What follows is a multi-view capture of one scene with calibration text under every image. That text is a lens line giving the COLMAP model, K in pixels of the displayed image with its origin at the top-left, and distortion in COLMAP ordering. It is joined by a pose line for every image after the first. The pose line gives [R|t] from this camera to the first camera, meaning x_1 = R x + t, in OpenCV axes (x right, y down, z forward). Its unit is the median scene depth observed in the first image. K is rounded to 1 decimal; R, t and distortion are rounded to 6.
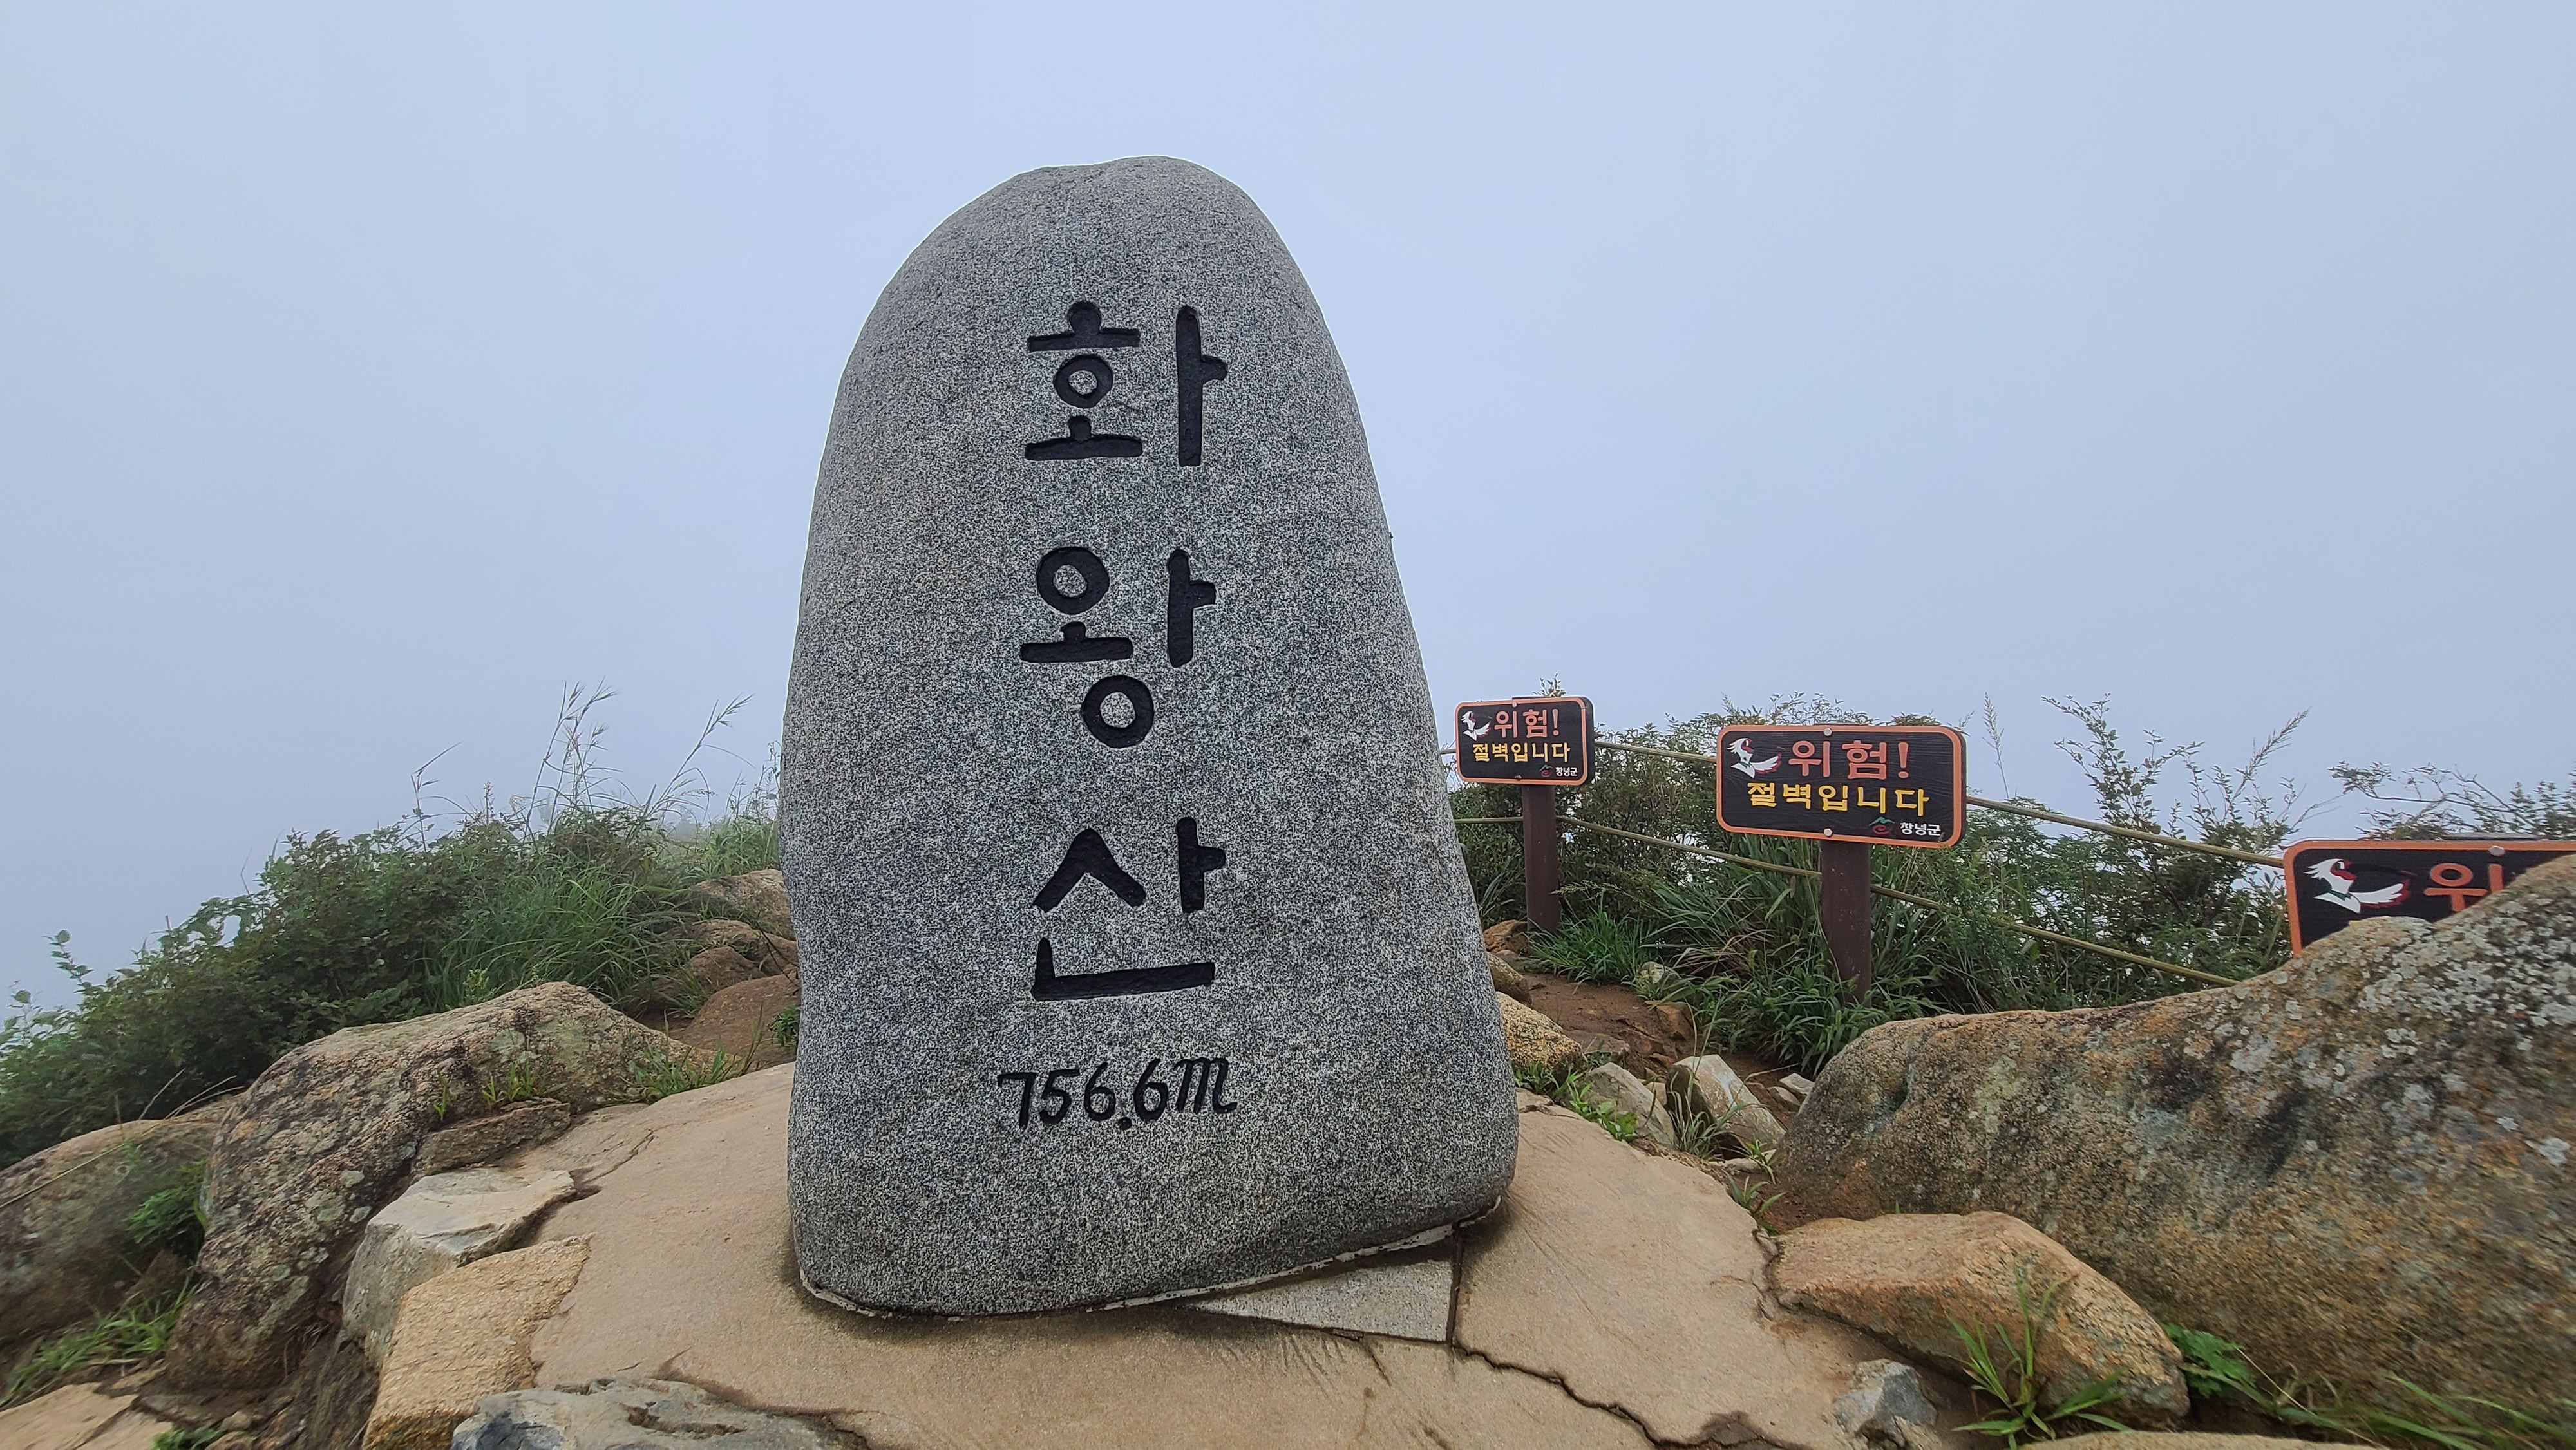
lens RADIAL K [[1077.2, 0, 1274.5], [0, 1077.2, 706.4], [0, 0, 1]] dist [-0.001803, 0.001691]
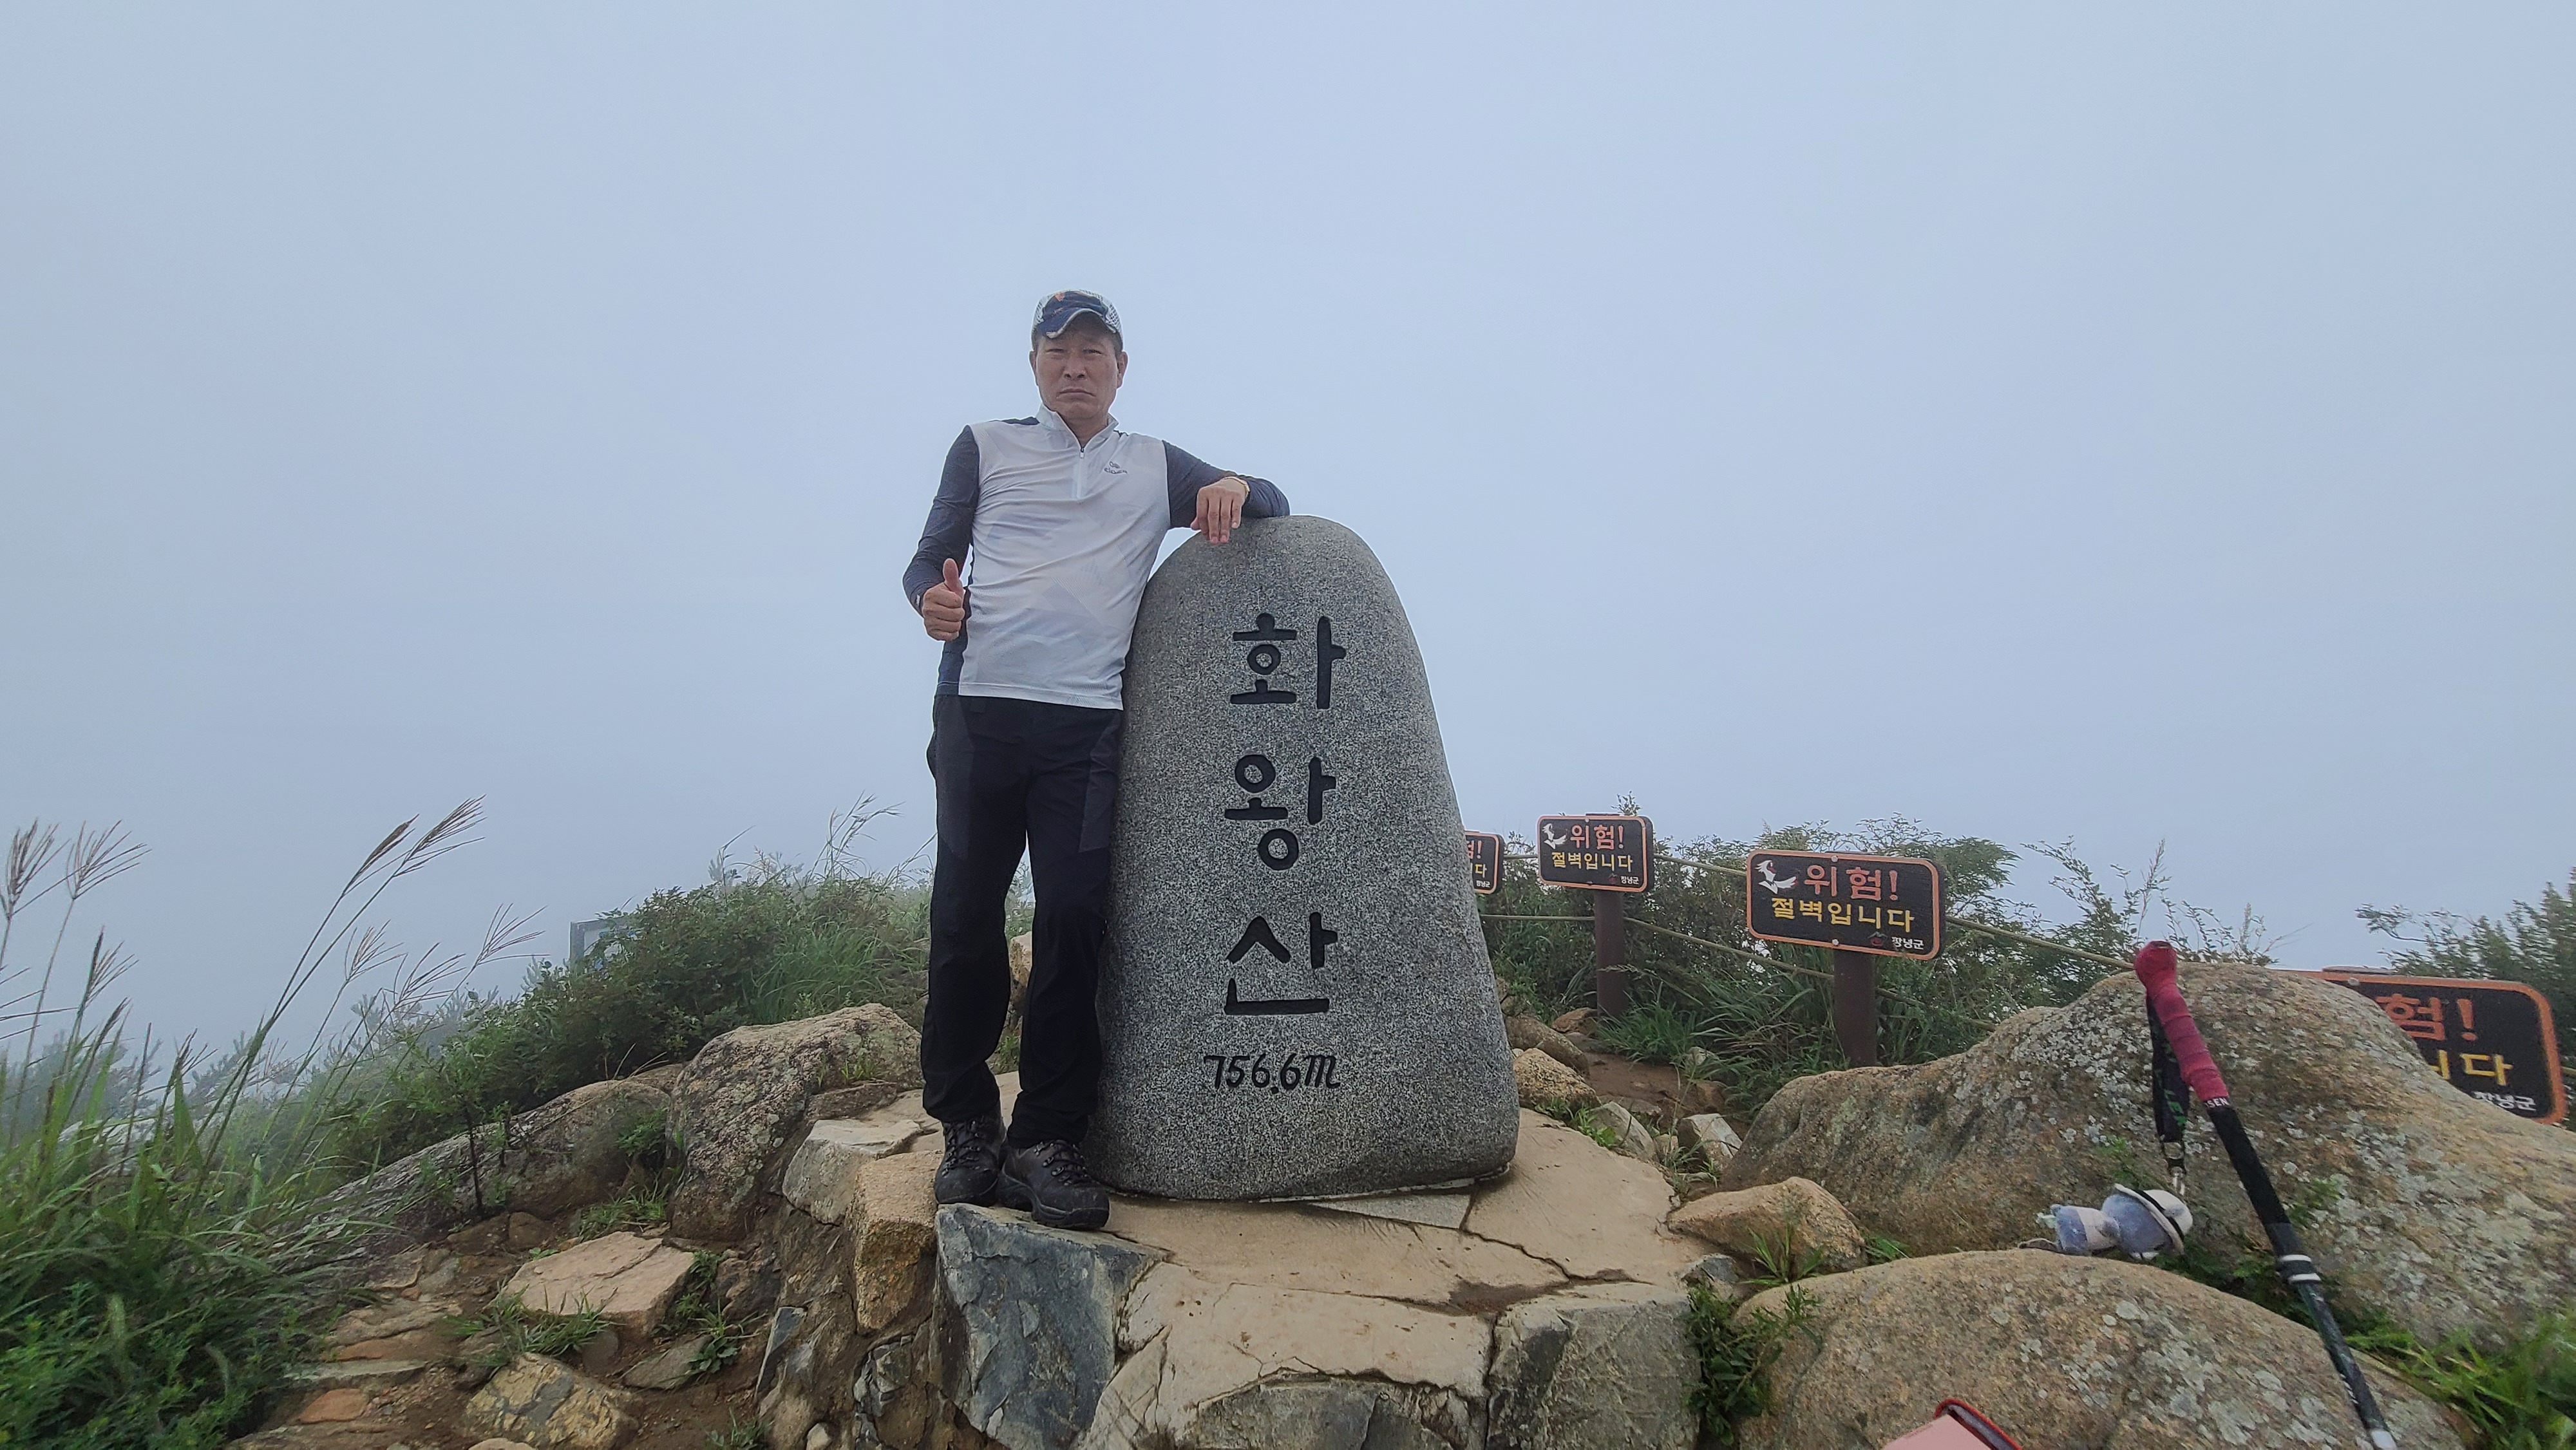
lens RADIAL K [[1077.2, 0, 1267.9], [0, 1077.2, 703.6], [0, 0, 1]] dist [-0.001803, 0.001691]
pose [[0.993321, 0.023304, -0.113003, 0.029357], [-0.032118, 0.996528, -0.076814, -0.093778], [0.110820, 0.079930, 0.990621, -0.735756]]
